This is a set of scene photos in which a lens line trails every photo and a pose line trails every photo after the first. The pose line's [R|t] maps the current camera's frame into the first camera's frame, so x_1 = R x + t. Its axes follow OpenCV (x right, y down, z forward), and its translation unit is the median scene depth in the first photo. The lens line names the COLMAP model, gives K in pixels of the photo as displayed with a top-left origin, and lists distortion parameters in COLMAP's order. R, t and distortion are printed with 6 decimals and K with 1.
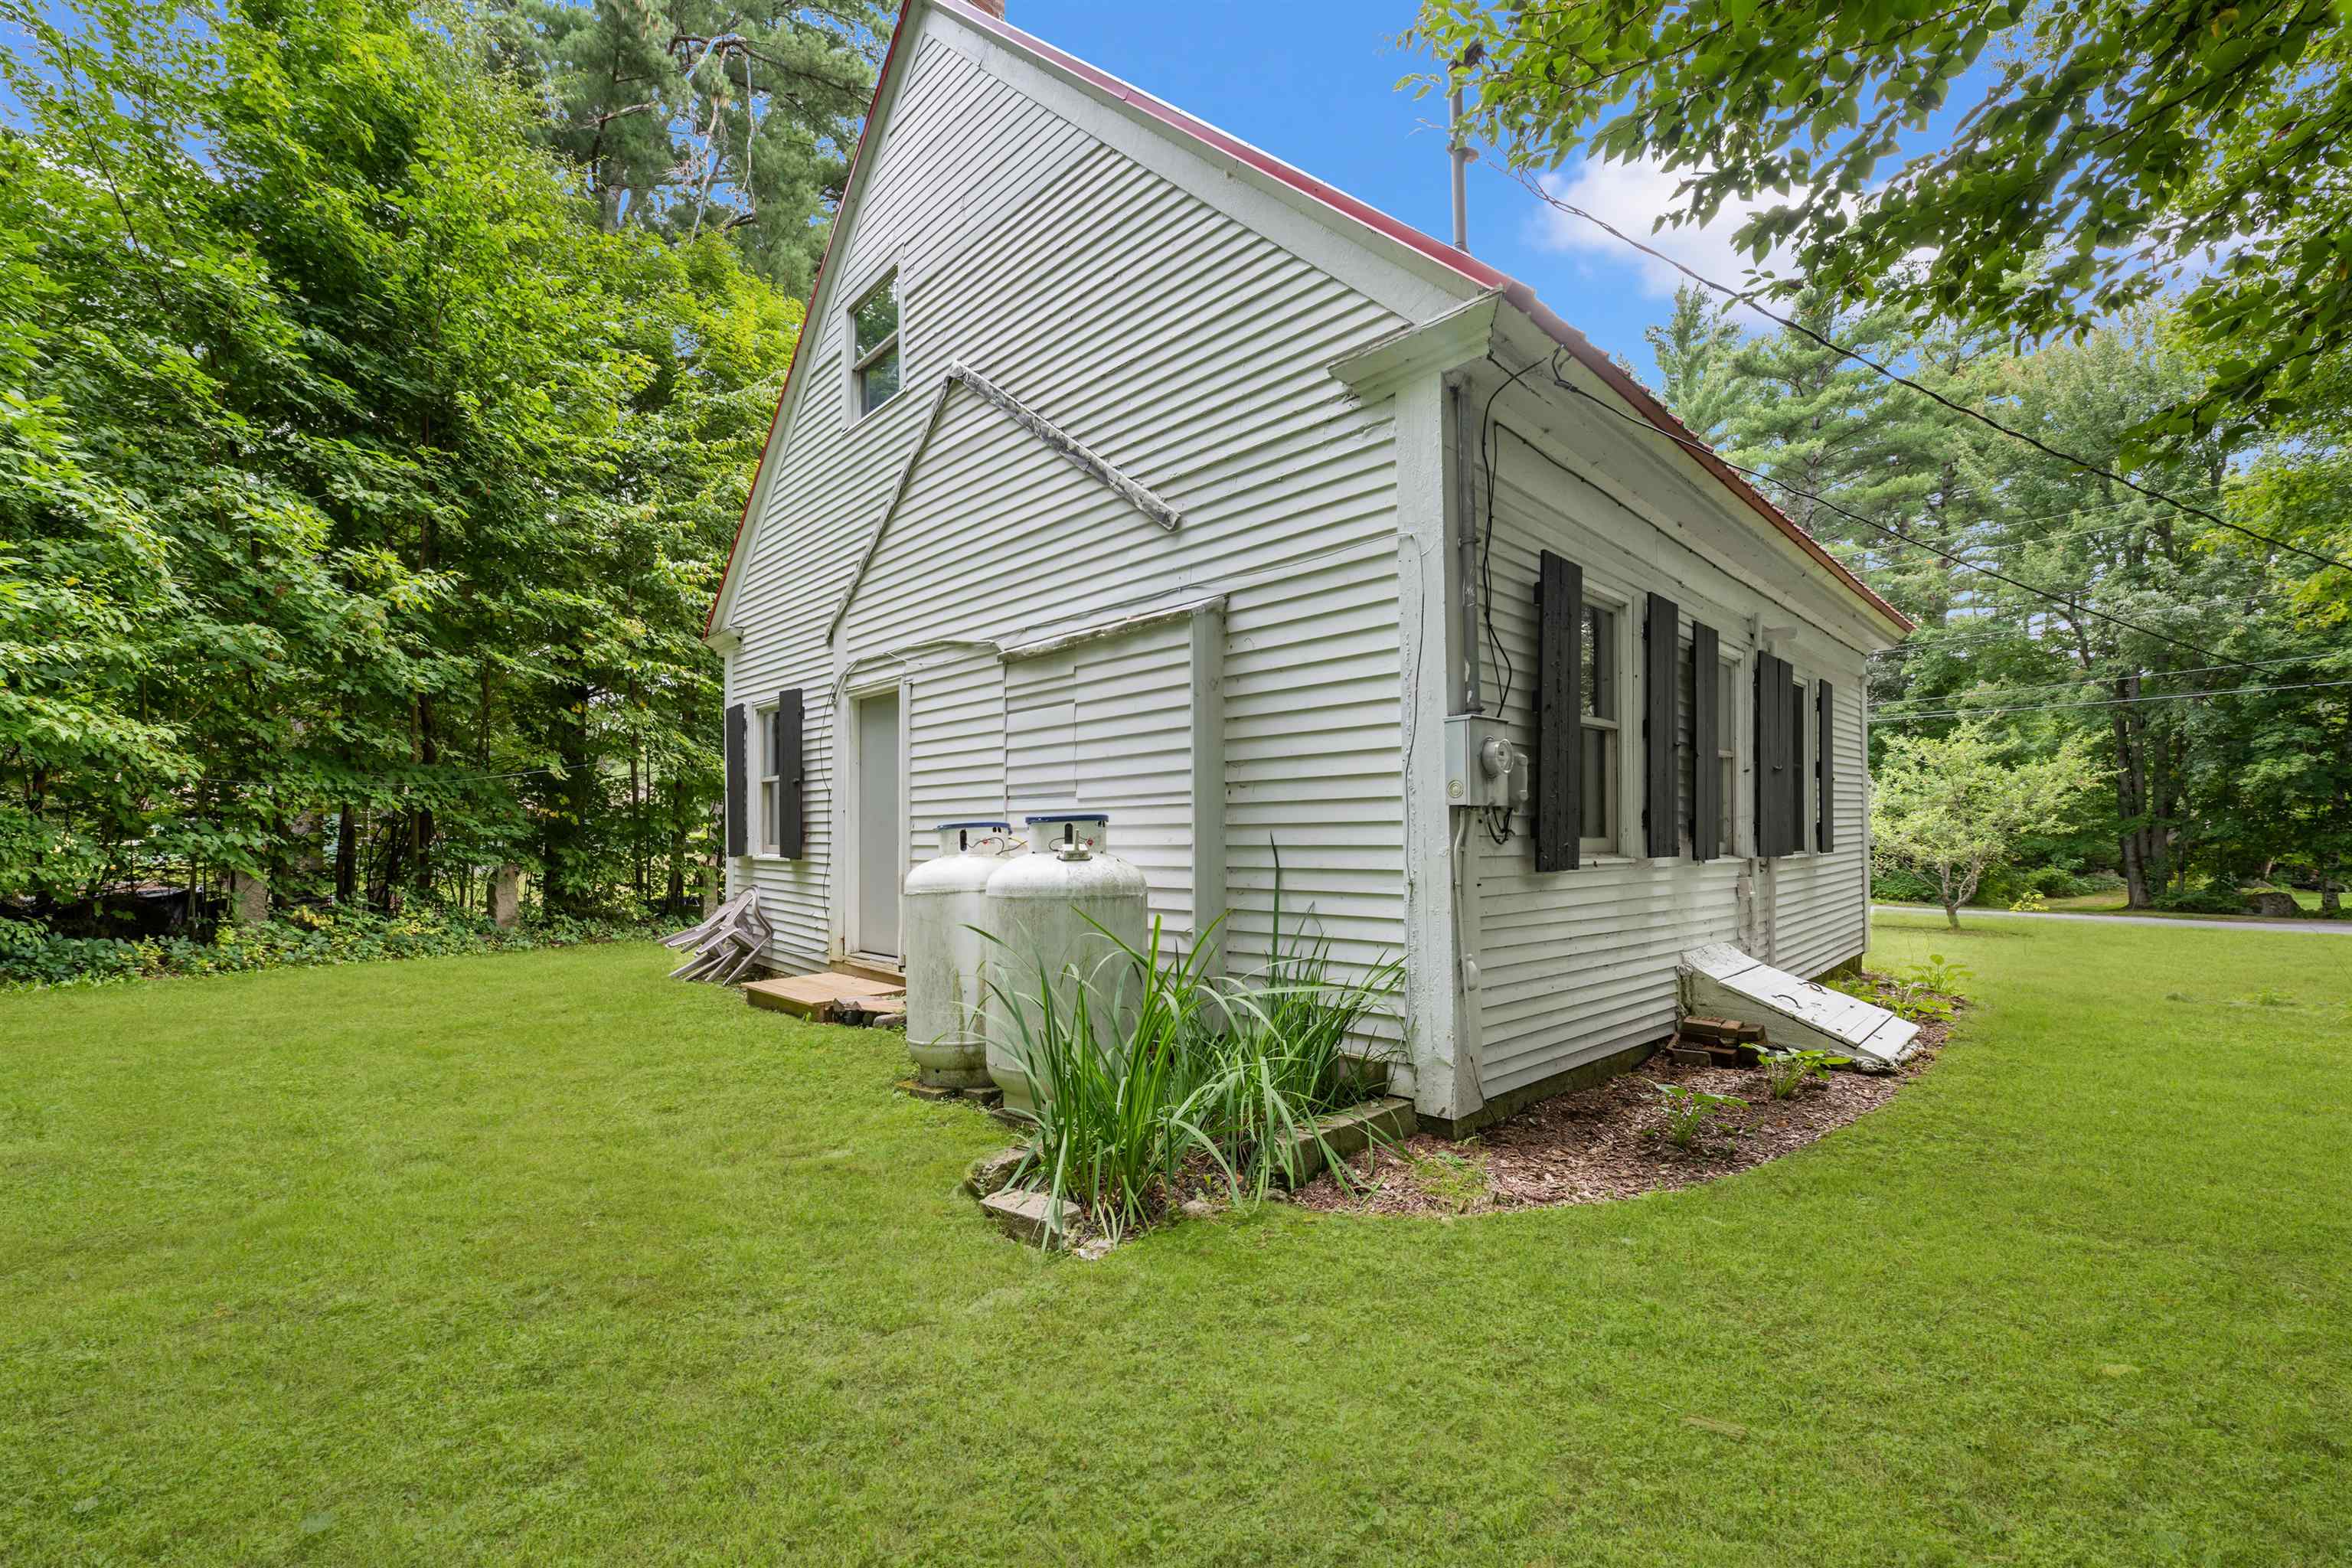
lens RADIAL K [[958.1, 0, 1169.0], [0, 958.1, 821.1], [0, 0, 1]] dist [-0.003397, -0.000277]
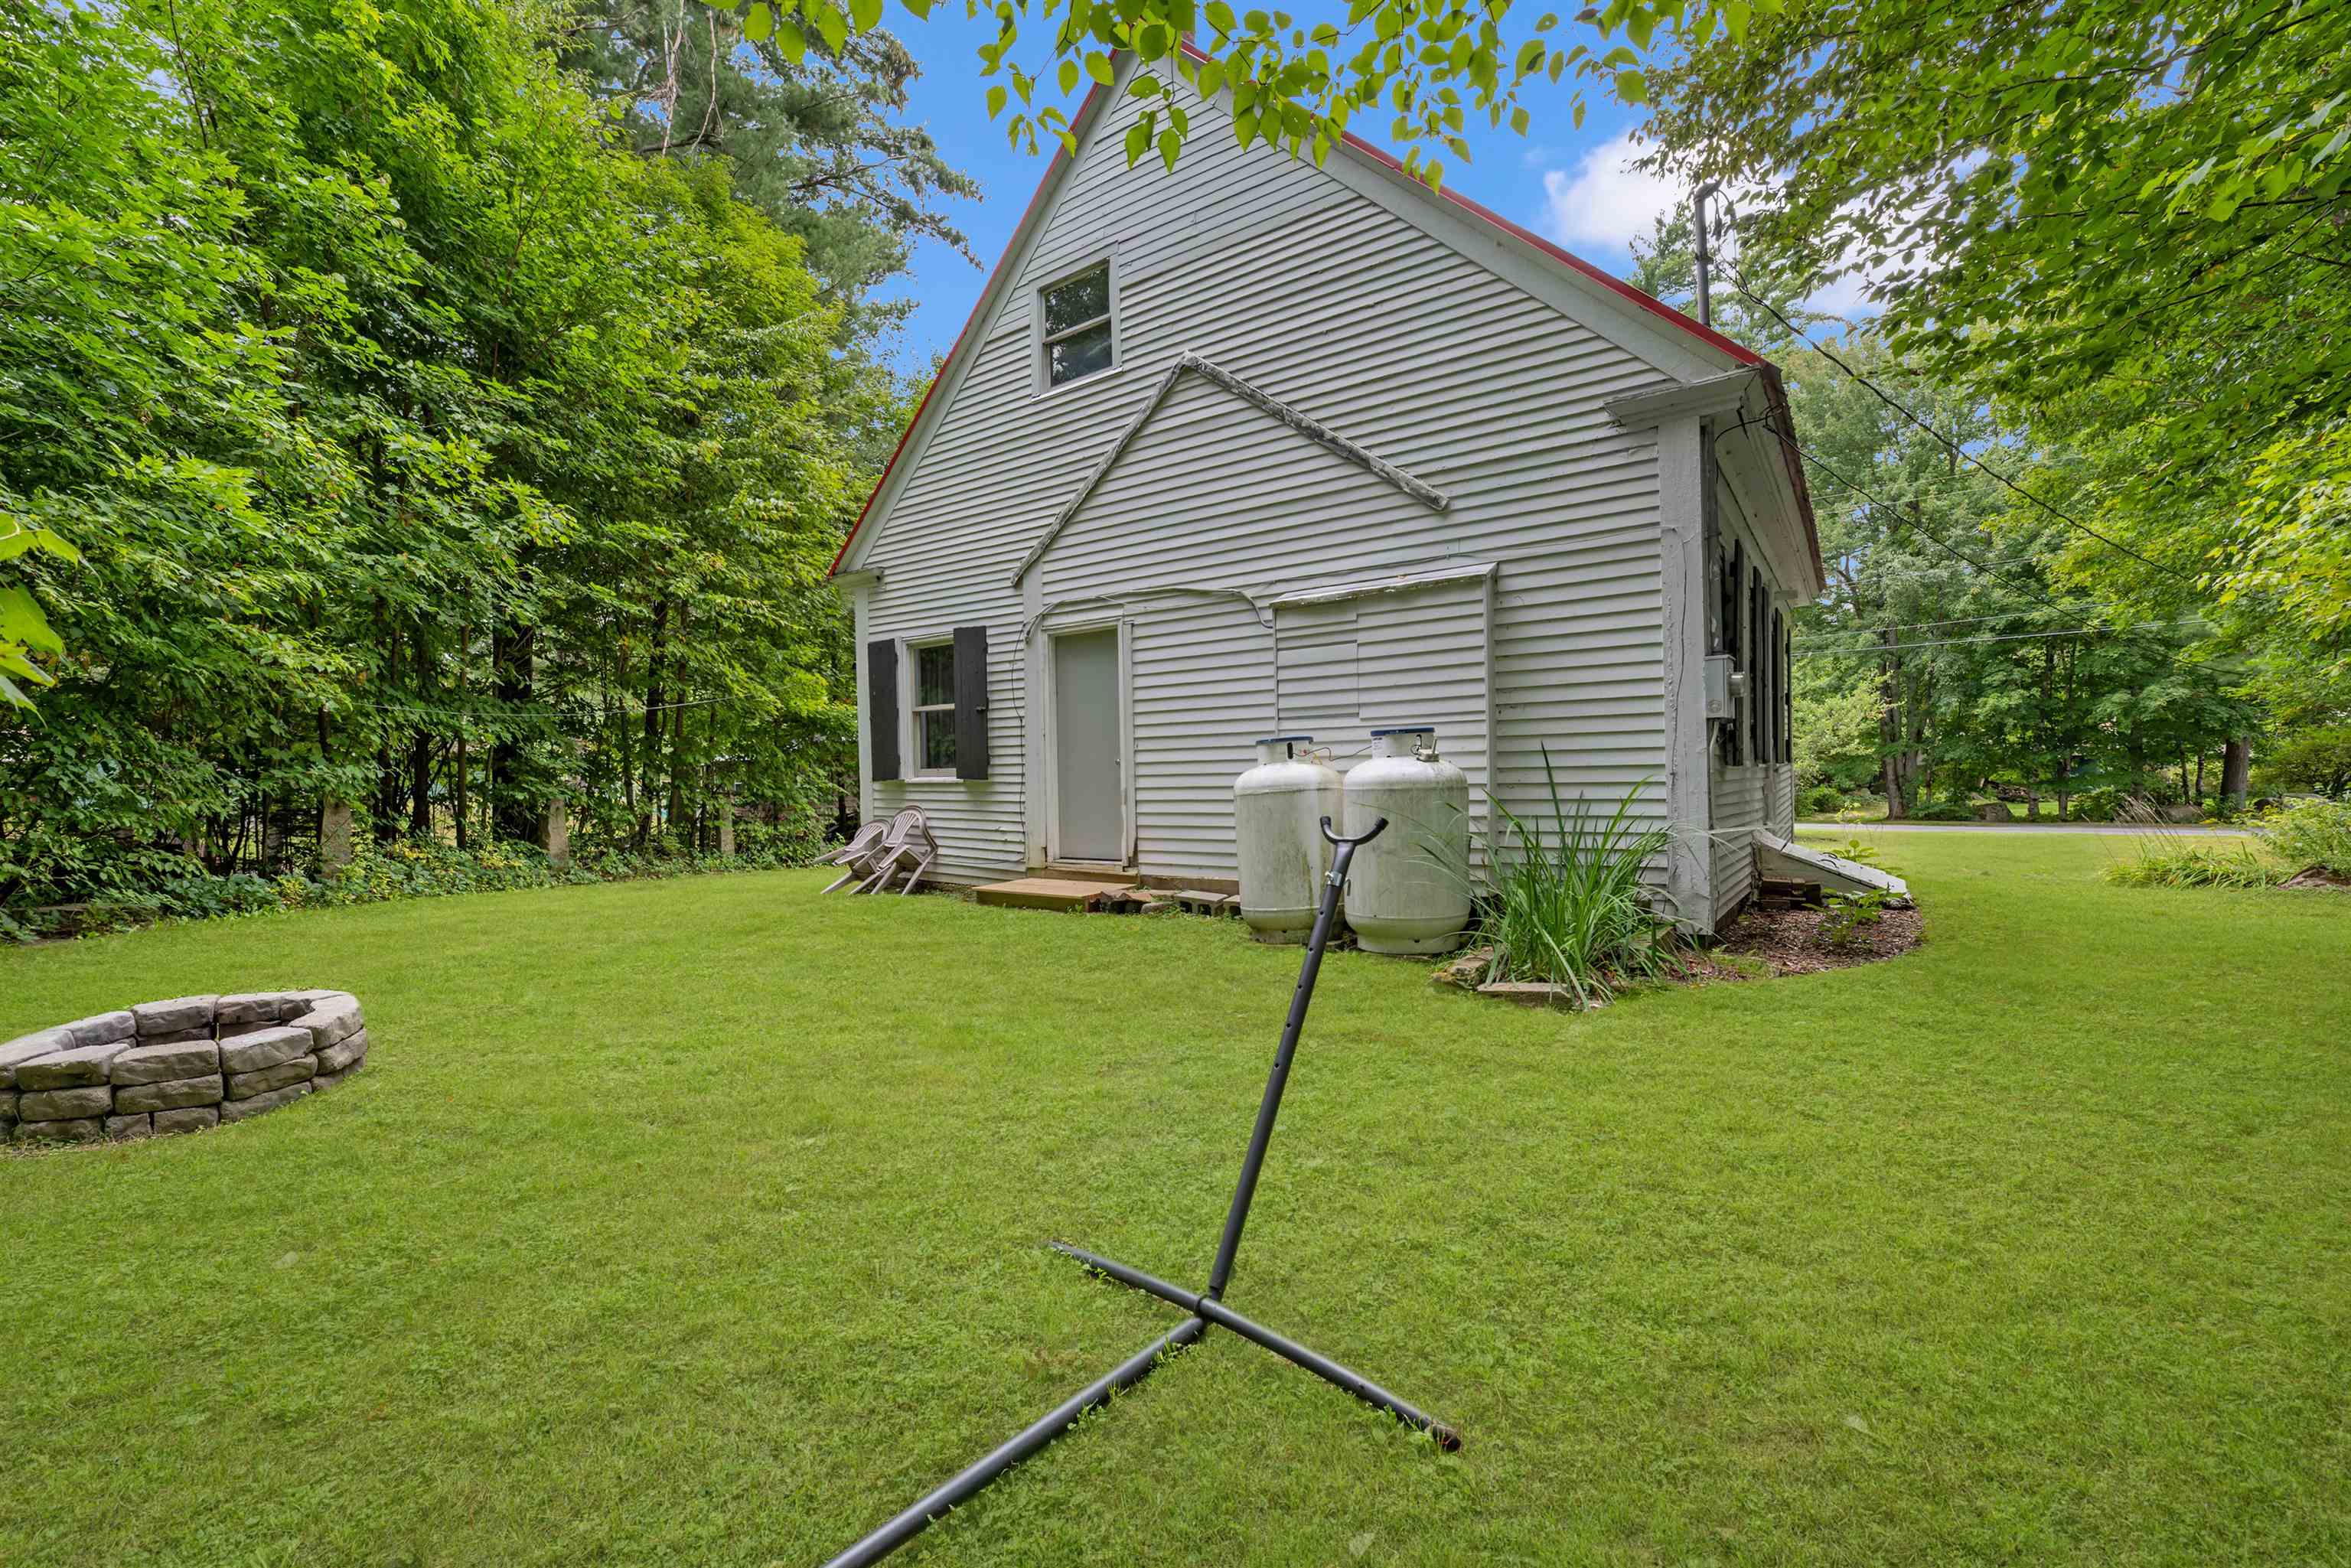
lens RADIAL K [[962.3, 0, 1173.3], [0, 962.3, 770.8], [0, 0, 1]] dist [-0.003236, -0.000589]
pose [[0.984692, -0.013471, 0.173781, -0.411310], [0.011275, 0.999844, 0.013618, 0.019016], [-0.173937, -0.011450, 0.984690, -0.157366]]
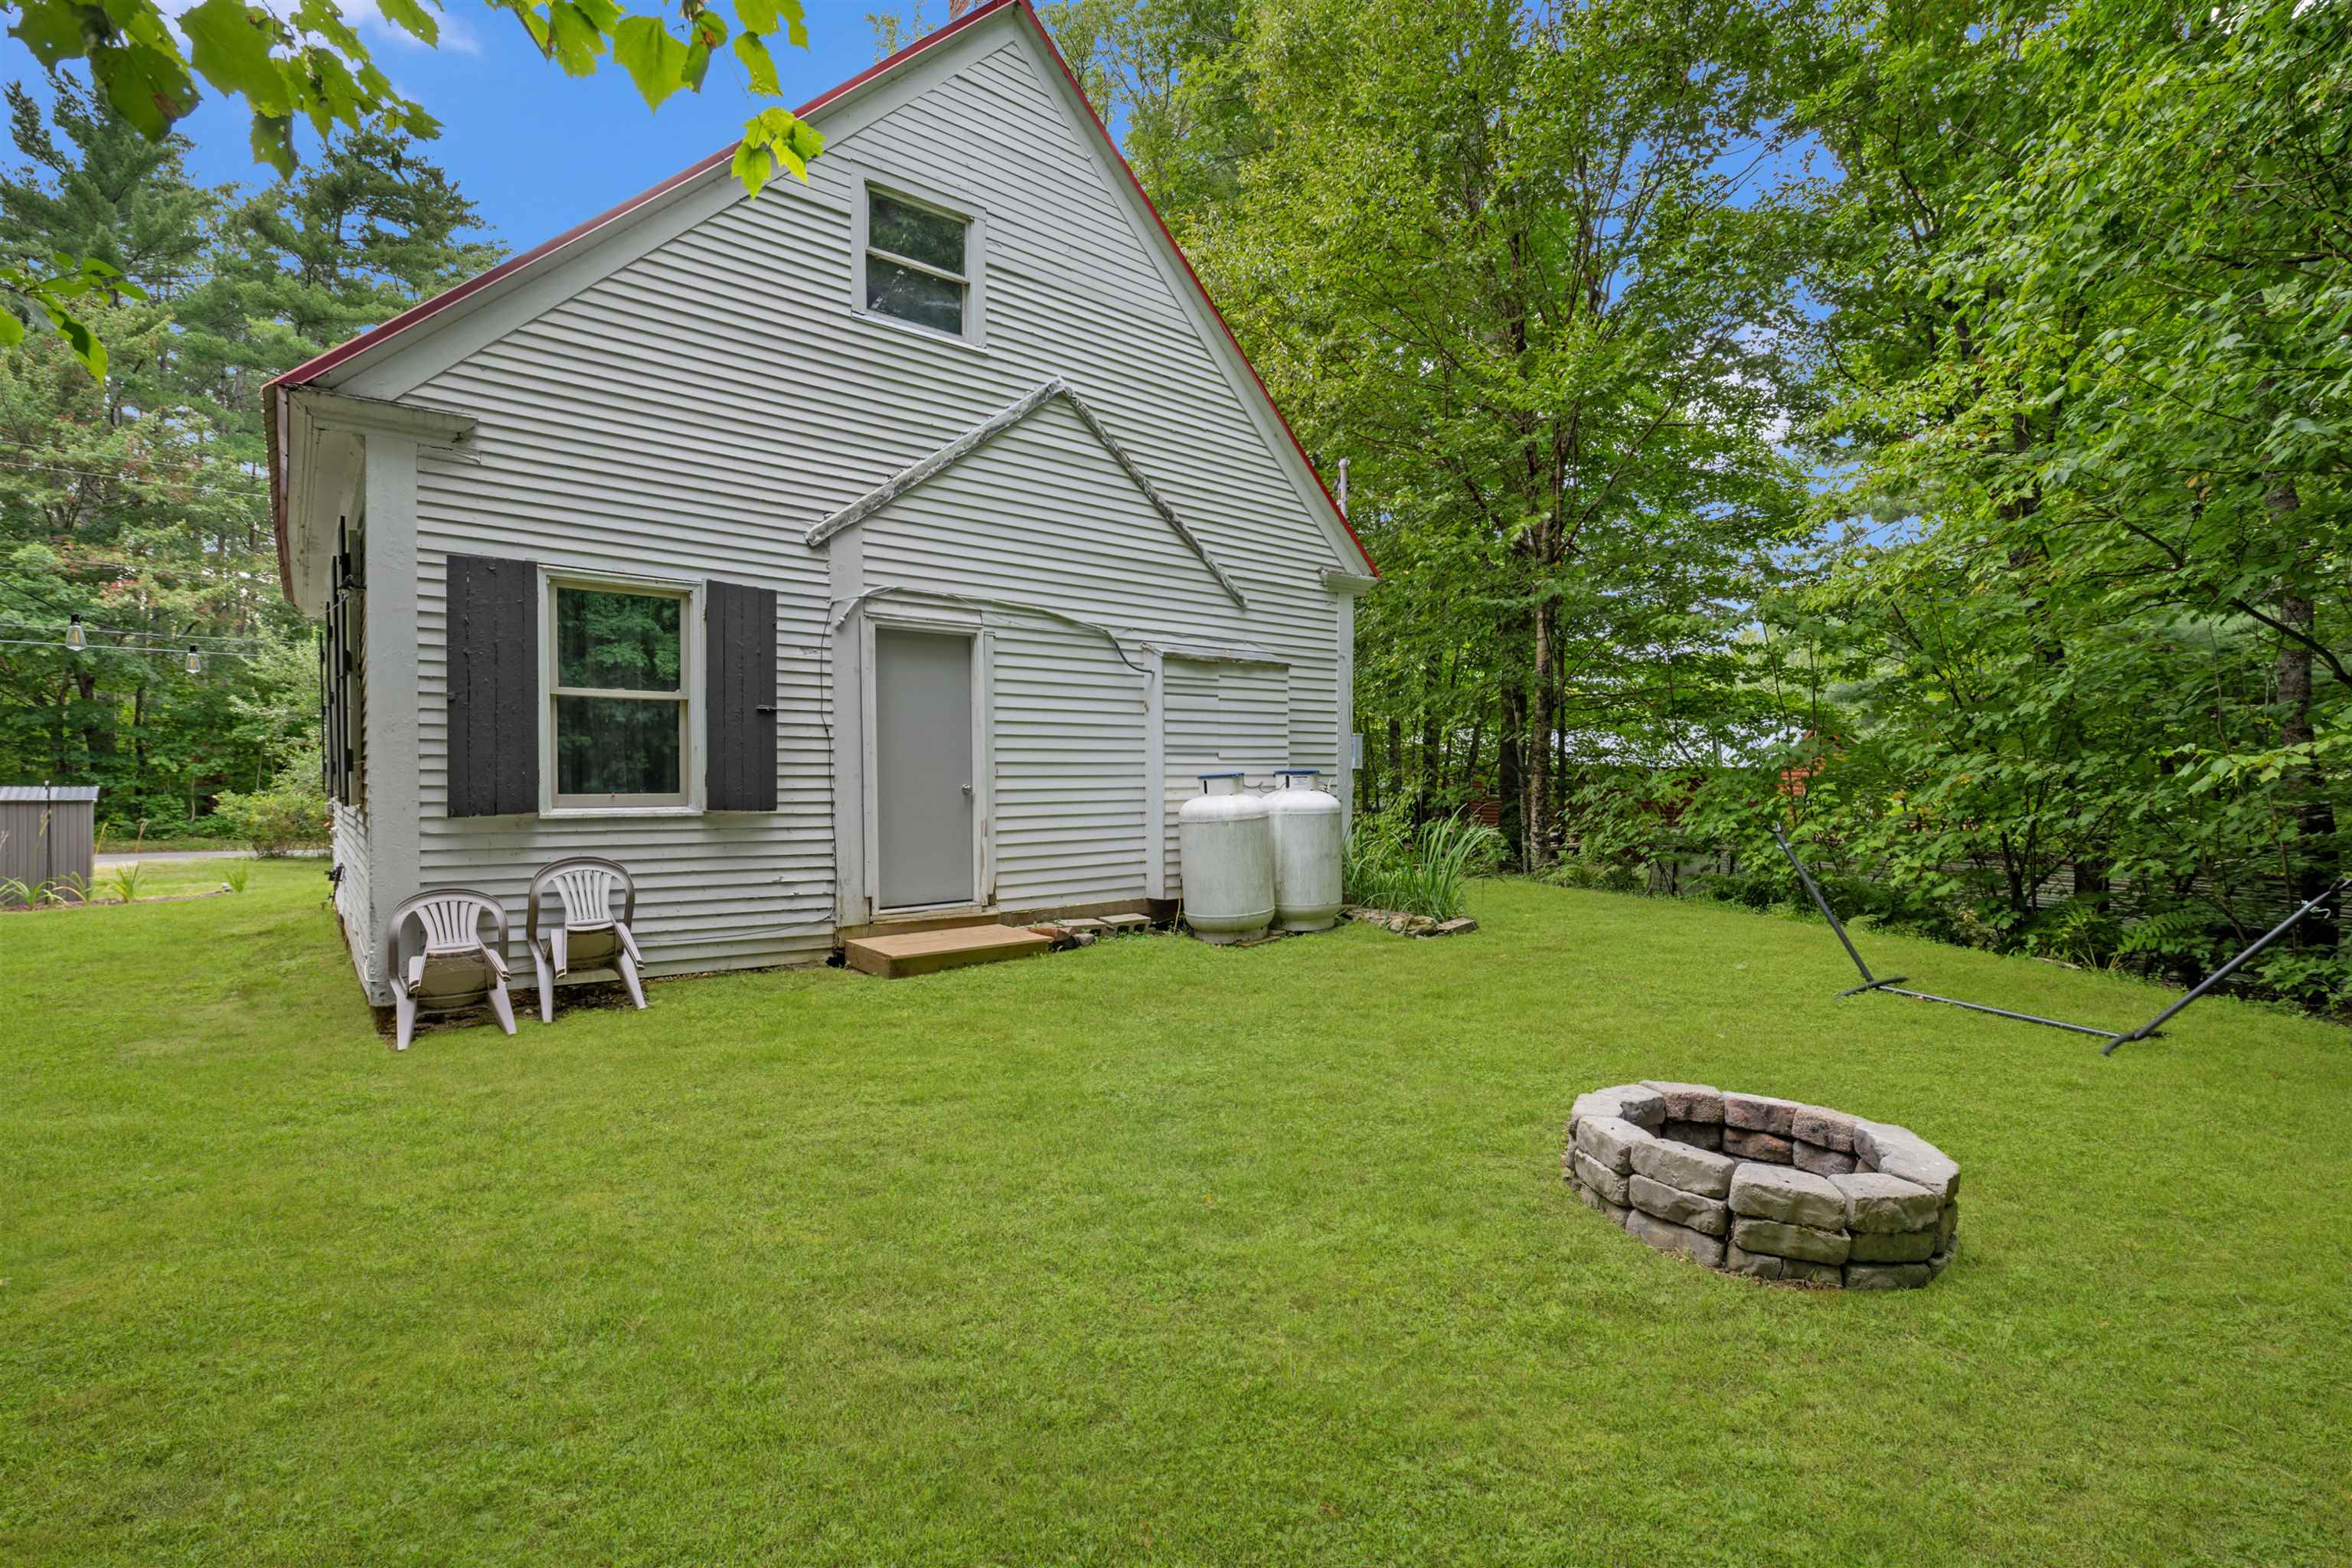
lens RADIAL K [[1059.0, 0, 1177.3], [0, 1059.0, 787.2], [0, 0, 1]] dist [-0.006267, -0.000093]
pose [[0.077141, 0.005520, 0.997005, -1.366697], [-0.007214, 0.999962, -0.004978, 0.025977], [-0.996994, -0.006808, 0.077177, 0.684048]]
